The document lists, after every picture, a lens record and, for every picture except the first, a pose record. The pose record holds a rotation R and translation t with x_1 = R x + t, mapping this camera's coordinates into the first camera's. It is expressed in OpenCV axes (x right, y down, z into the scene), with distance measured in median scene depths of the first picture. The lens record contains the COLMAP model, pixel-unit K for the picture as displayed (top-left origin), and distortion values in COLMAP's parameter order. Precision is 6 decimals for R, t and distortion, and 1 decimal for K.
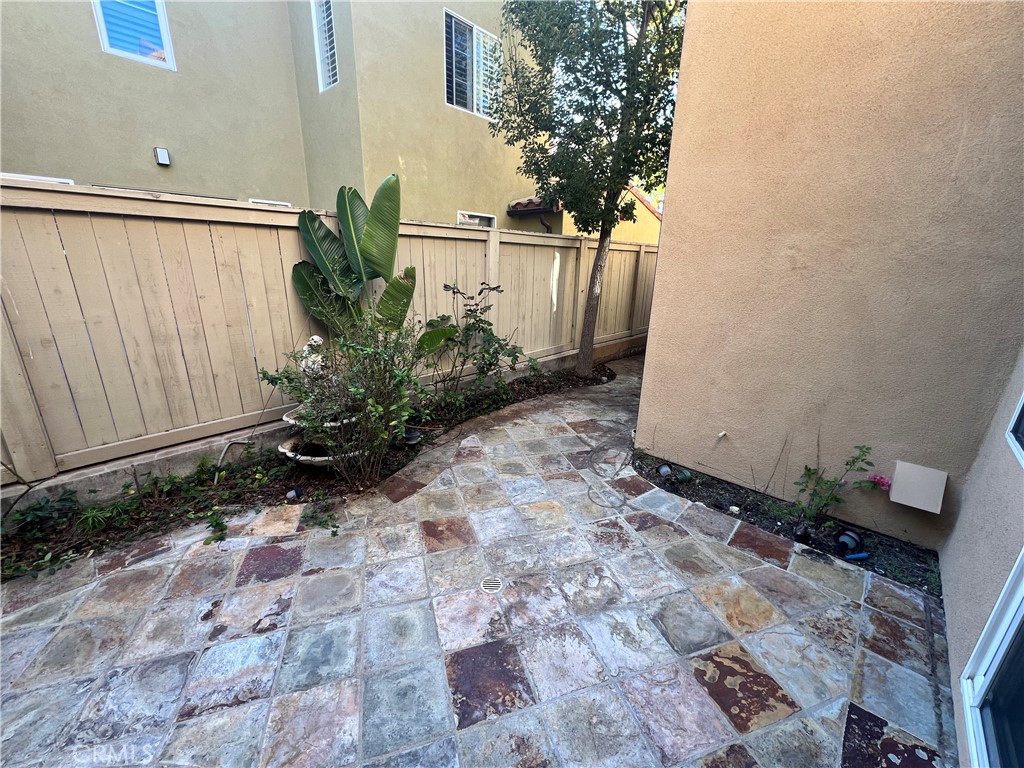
lens RADIAL K [[407.4, 0, 510.4], [0, 407.4, 384.9], [0, 0, 1]] dist [-0.001693, 0.000606]
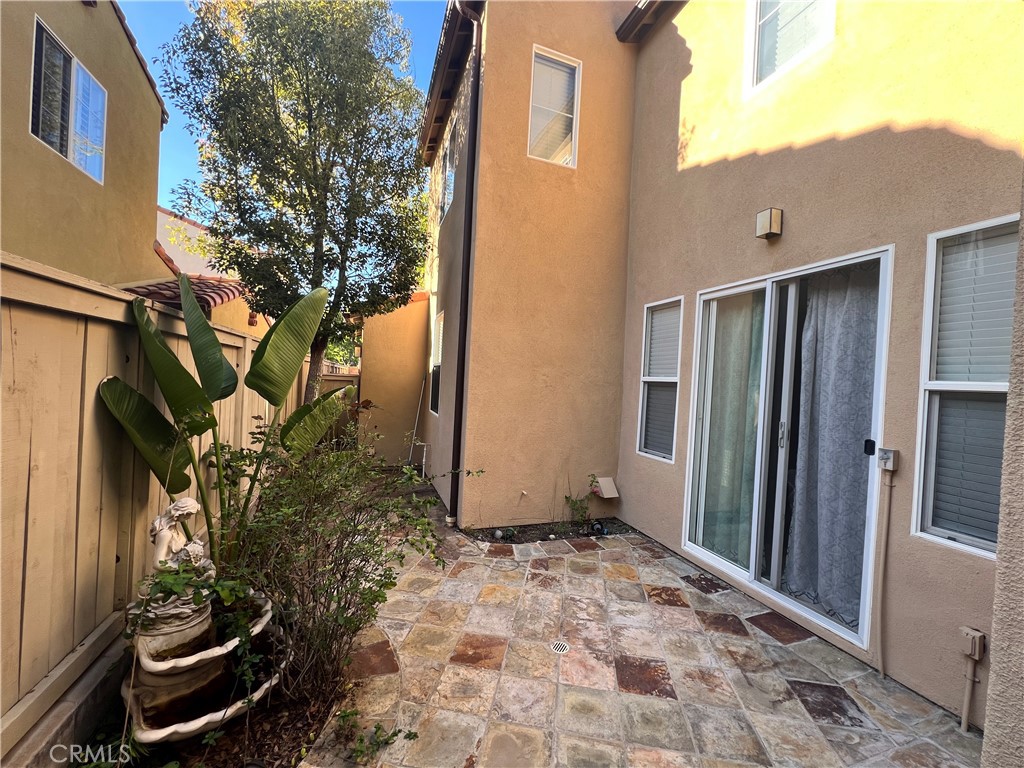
lens RADIAL K [[408.4, 0, 511.5], [0, 408.4, 385.3], [0, 0, 1]] dist [-0.001786, 0.000440]
pose [[0.451441, -0.009842, 0.892247, -1.023860], [0.221677, 0.969827, -0.101462, -0.146999], [-0.864327, 0.243594, 0.440002, 0.352471]]
